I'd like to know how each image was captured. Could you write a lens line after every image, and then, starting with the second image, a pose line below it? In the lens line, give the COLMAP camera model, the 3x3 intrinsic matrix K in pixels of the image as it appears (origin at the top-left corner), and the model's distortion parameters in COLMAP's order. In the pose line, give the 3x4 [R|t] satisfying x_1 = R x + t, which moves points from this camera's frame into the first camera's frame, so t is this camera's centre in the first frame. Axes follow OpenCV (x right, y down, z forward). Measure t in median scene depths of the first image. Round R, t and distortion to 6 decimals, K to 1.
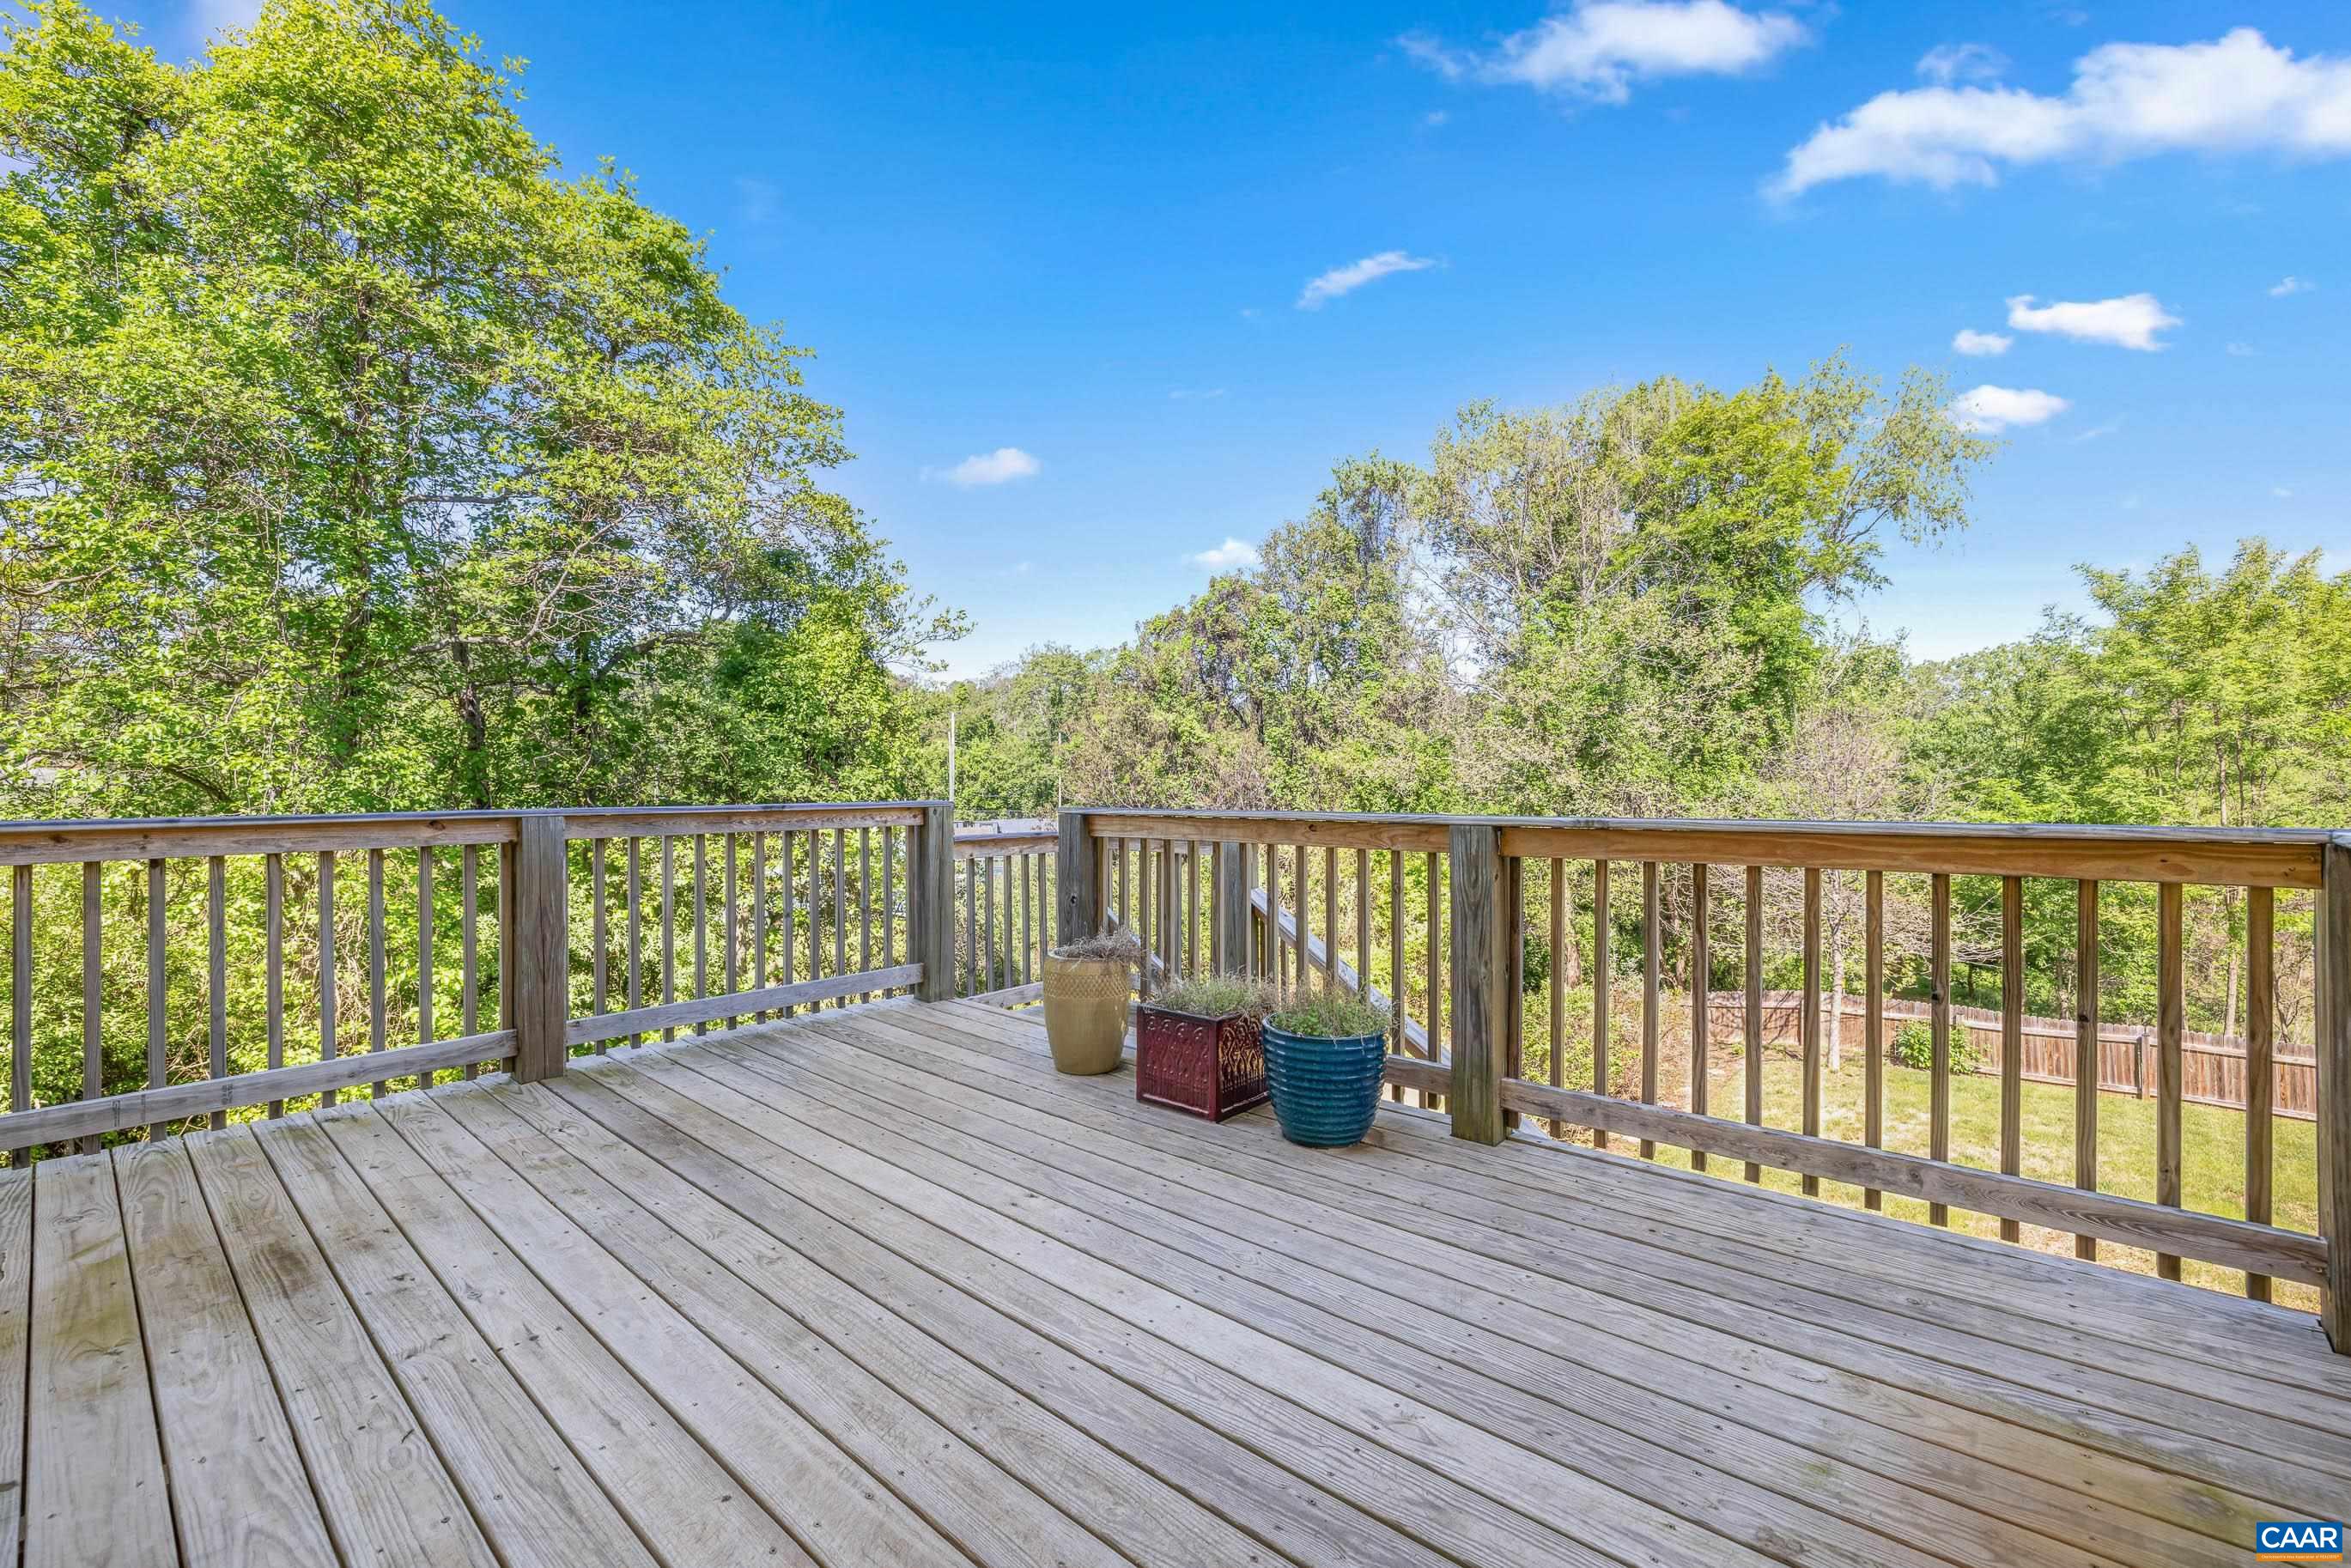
lens RADIAL K [[979.4, 0, 1258.3], [0, 979.4, 783.4], [0, 0, 1]] dist [0.001329, 0.000255]
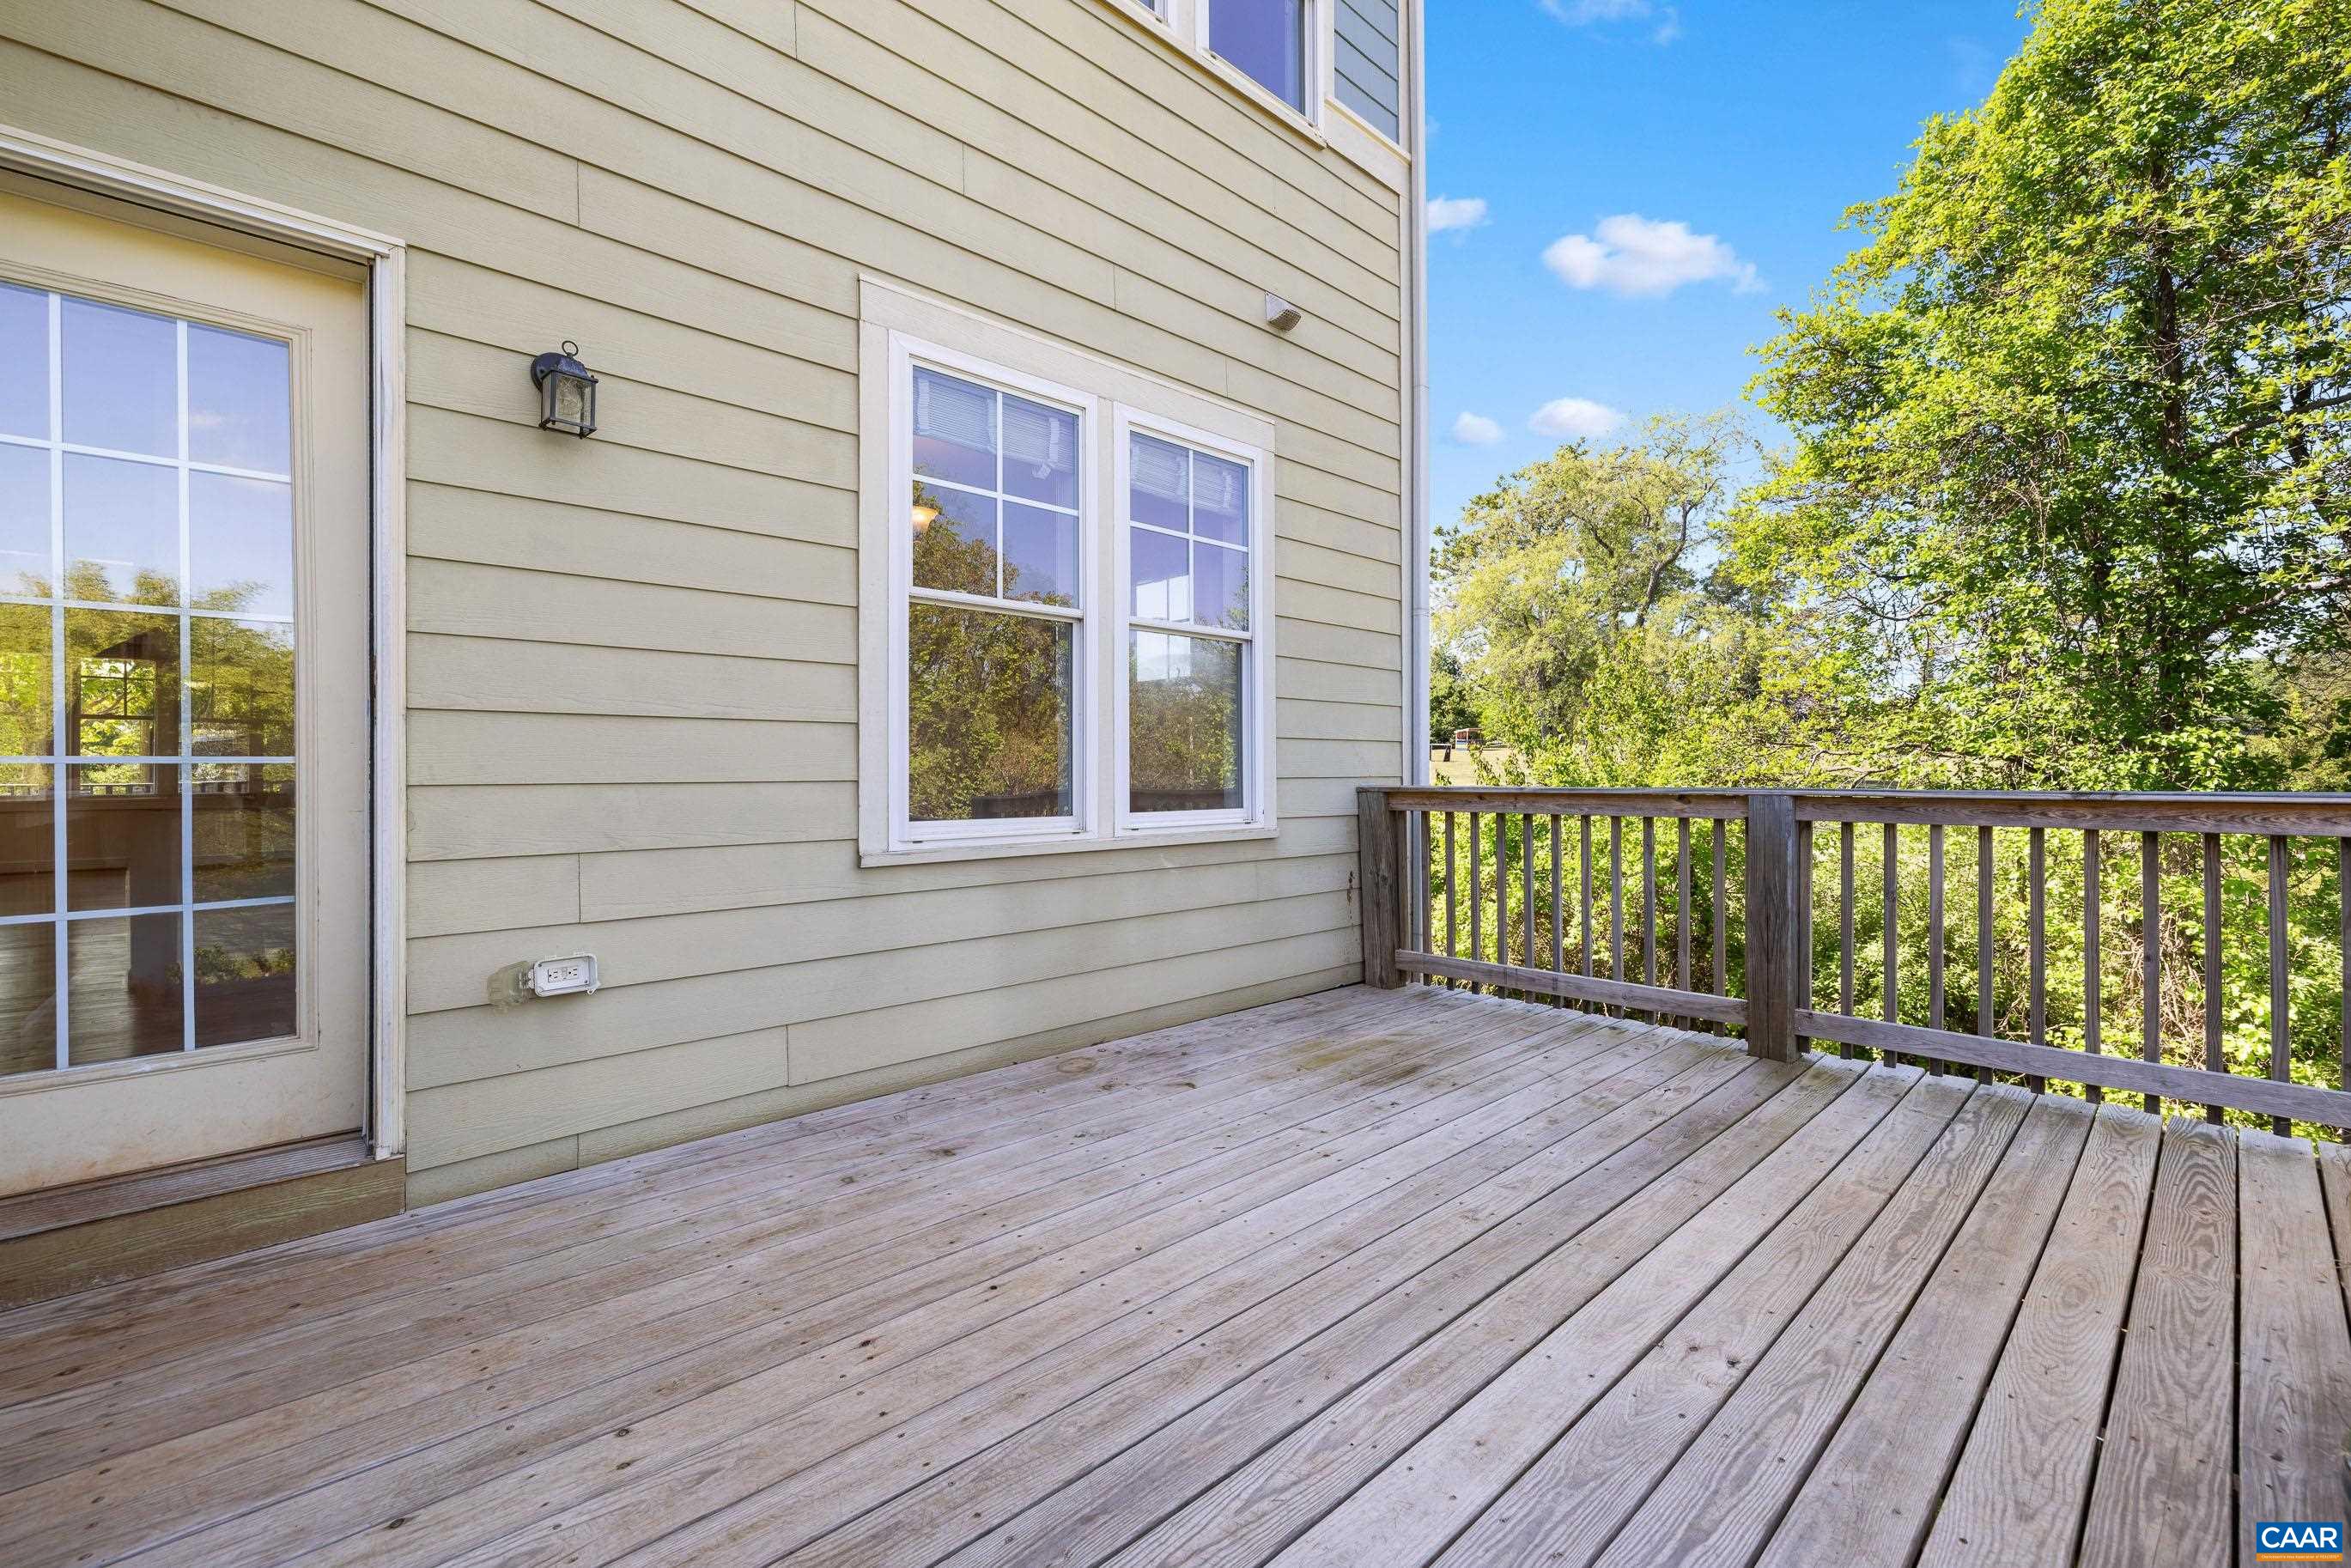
lens RADIAL K [[993.5, 0, 1175.5], [0, 993.5, 784.0], [0, 0, 1]] dist [0.002085, 0.000322]
pose [[-0.143321, 0.011426, -0.989610, 0.516017], [-0.002663, 0.999925, 0.011930, 0.003130], [0.989673, 0.004345, -0.143280, 0.701589]]
